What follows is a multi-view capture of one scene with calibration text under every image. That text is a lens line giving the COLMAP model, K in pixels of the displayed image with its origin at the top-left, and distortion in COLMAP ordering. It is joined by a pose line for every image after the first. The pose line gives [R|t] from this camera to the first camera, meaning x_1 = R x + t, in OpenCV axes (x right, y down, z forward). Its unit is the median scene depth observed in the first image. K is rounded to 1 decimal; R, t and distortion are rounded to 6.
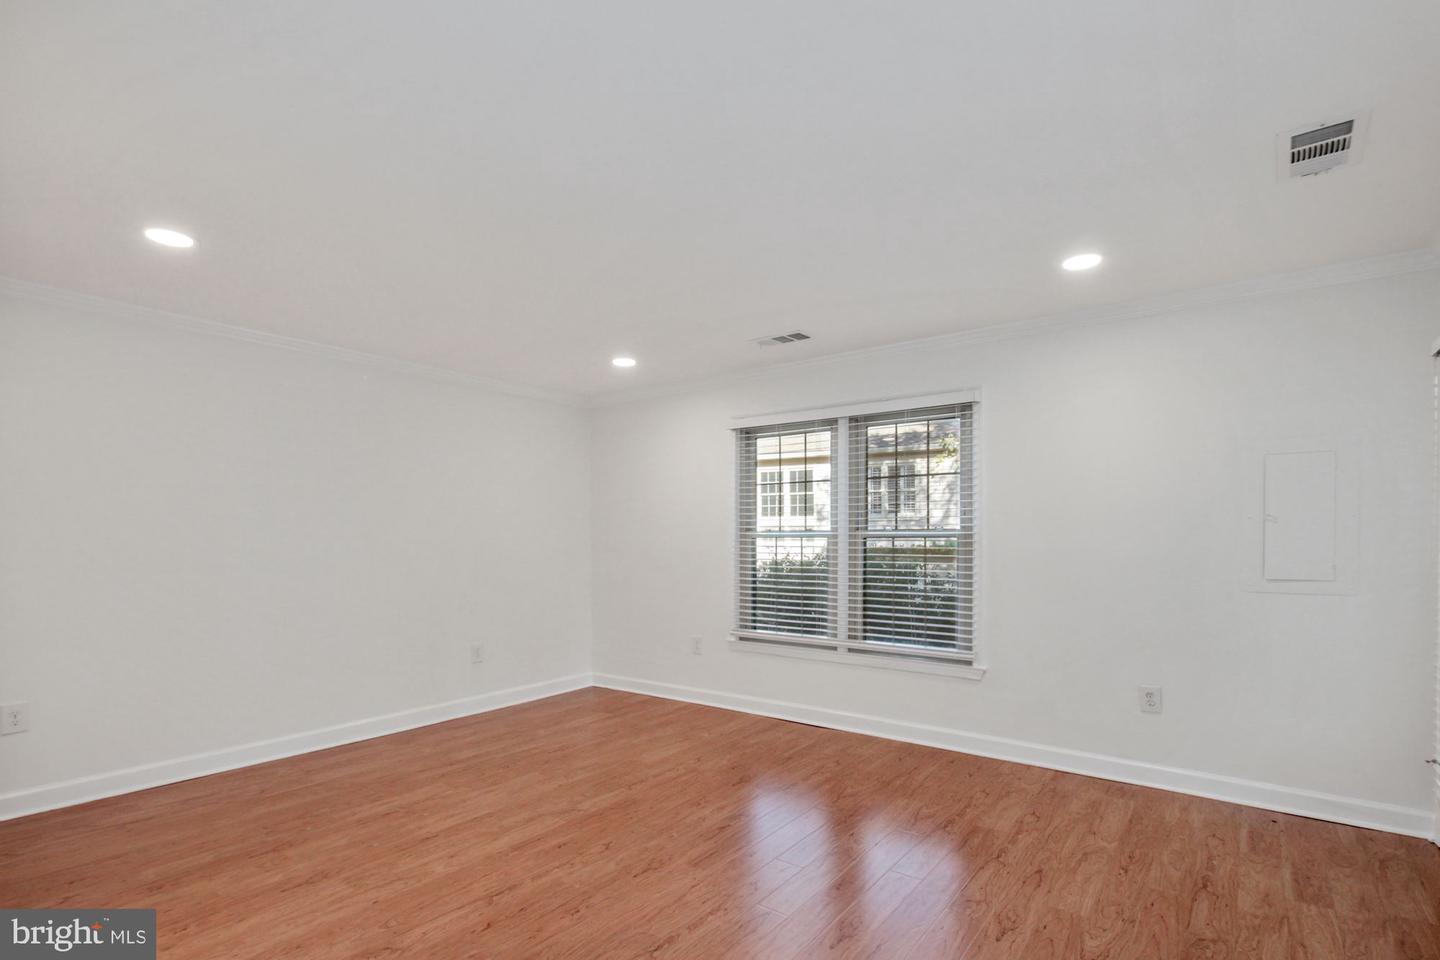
lens RADIAL K [[697.3, 0, 729.0], [0, 697.3, 527.8], [0, 0, 1]] dist [0.003481, 0.000373]
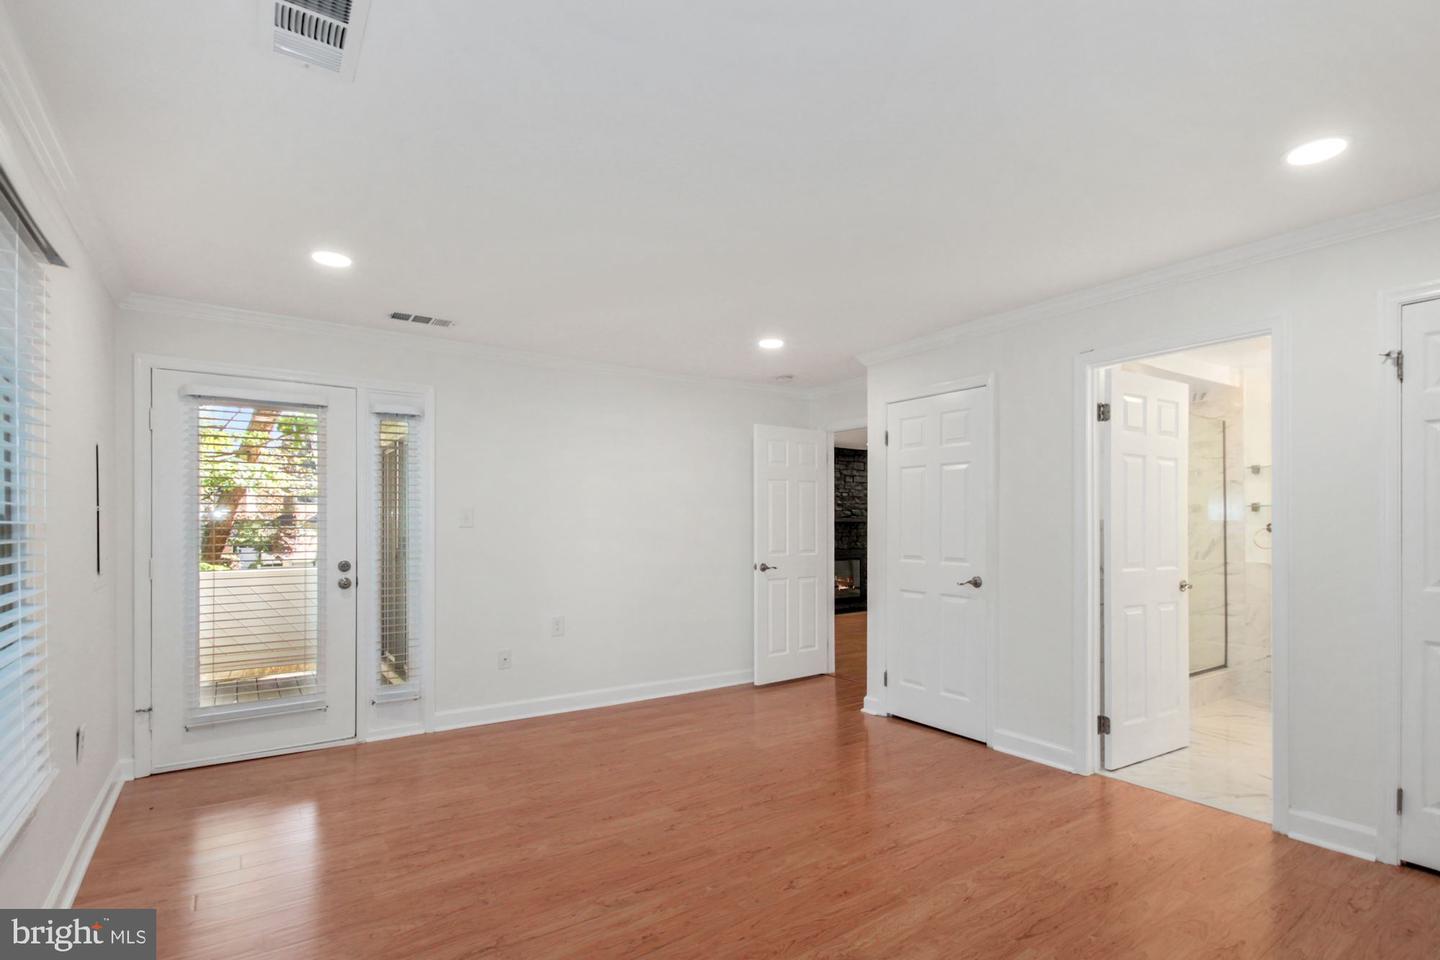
lens RADIAL K [[697.3, 0, 729.0], [0, 697.3, 527.8], [0, 0, 1]] dist [0.003481, 0.000373]
pose [[-0.948620, 0.002335, 0.316410, -0.399642], [0.000041, 0.999974, -0.007257, 0.019617], [-0.316418, -0.006871, -0.948595, 1.961237]]
